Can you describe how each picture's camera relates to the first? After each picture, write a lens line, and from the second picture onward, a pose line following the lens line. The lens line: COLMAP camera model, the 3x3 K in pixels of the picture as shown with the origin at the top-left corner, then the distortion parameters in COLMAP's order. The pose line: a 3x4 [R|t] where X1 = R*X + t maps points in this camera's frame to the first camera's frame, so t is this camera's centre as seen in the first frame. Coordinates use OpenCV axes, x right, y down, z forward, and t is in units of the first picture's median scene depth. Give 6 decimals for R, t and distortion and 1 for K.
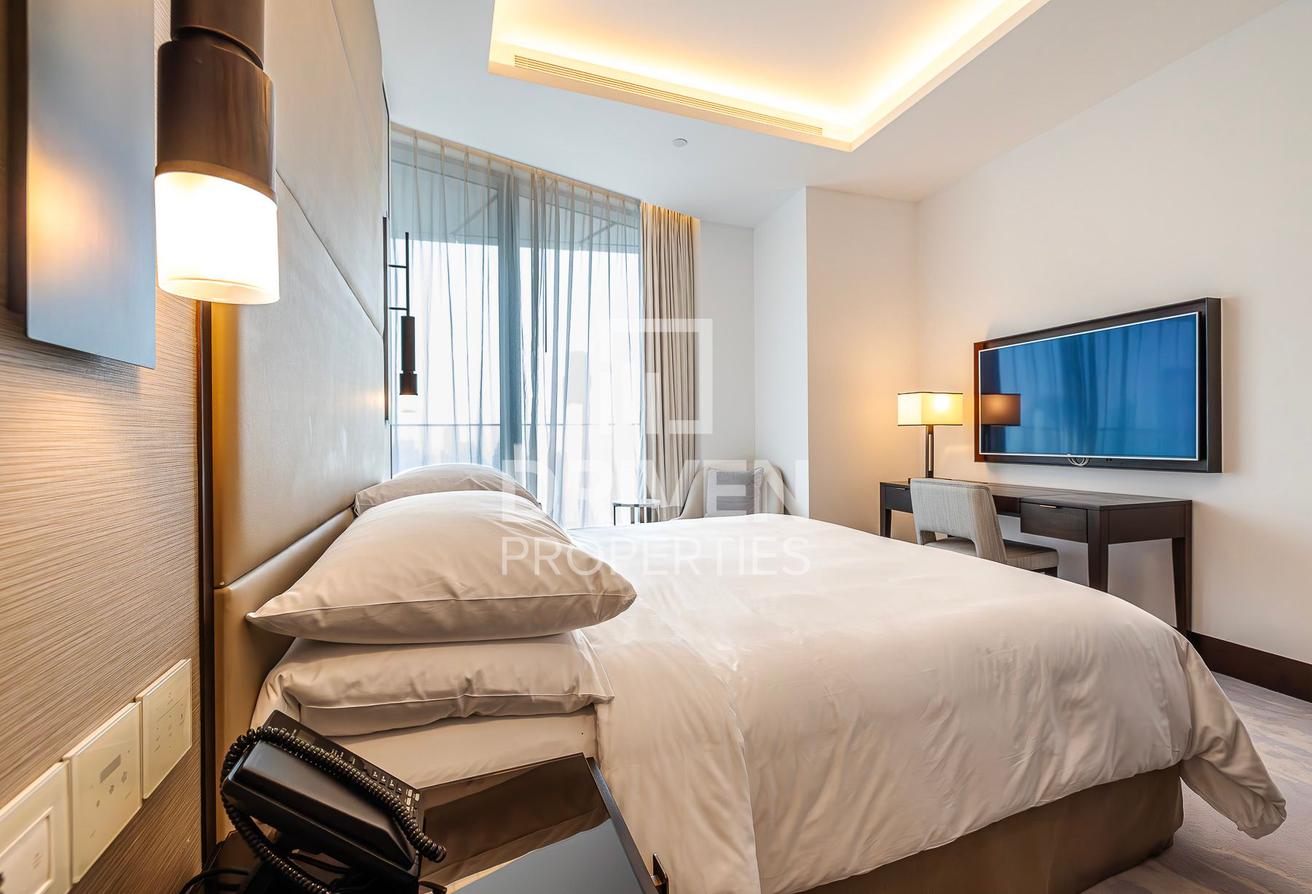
lens RADIAL K [[551.7, 0, 662.7], [0, 551.7, 434.4], [0, 0, 1]] dist [-0.001174, -0.000162]
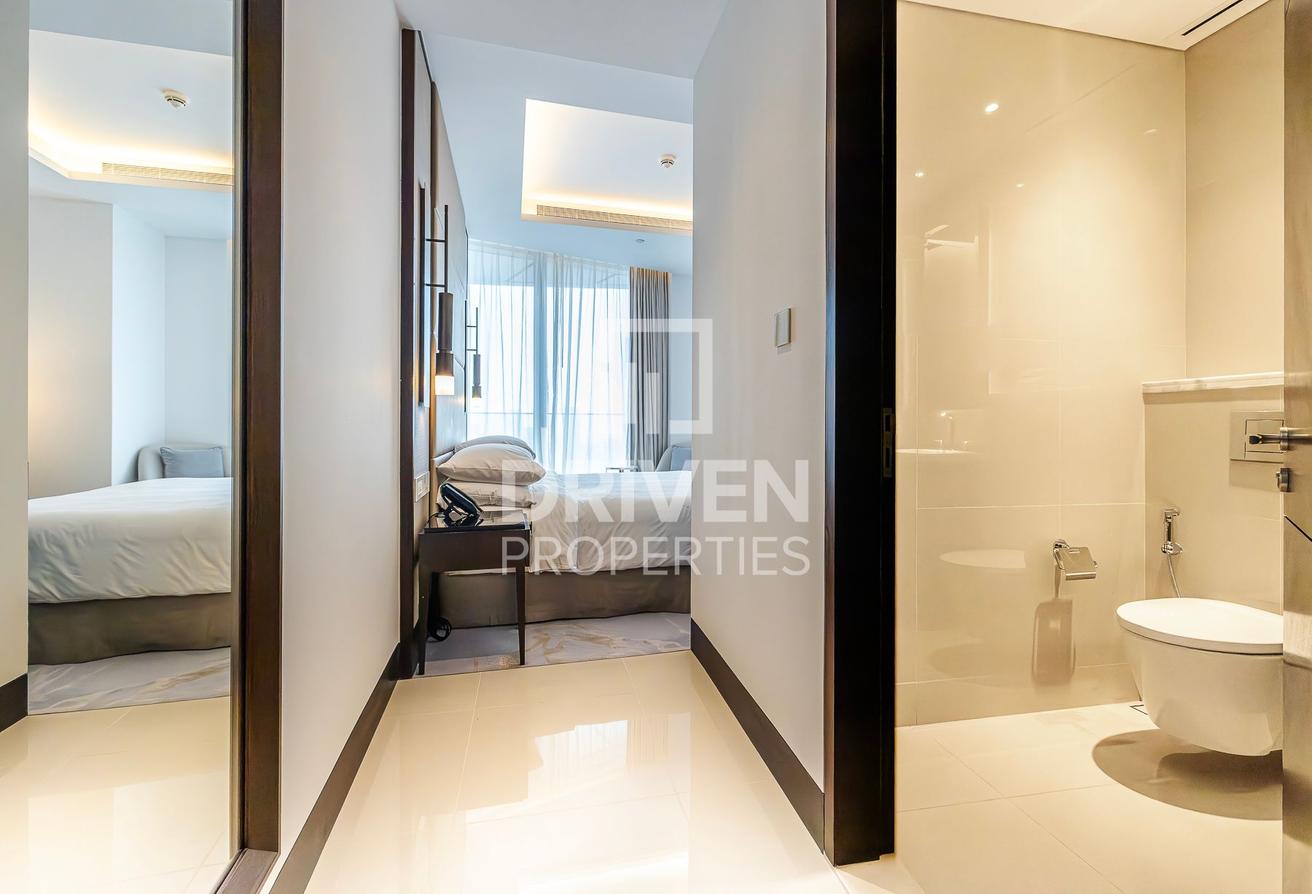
lens RADIAL K [[561.3, 0, 656.0], [0, 561.3, 447.0], [0, 0, 1]] dist [0.000987, -0.000381]
pose [[0.992890, 0.035462, -0.113628, 0.230718], [-0.030515, 0.998522, 0.044979, -0.005978], [0.115055, -0.041192, 0.992505, -0.519972]]
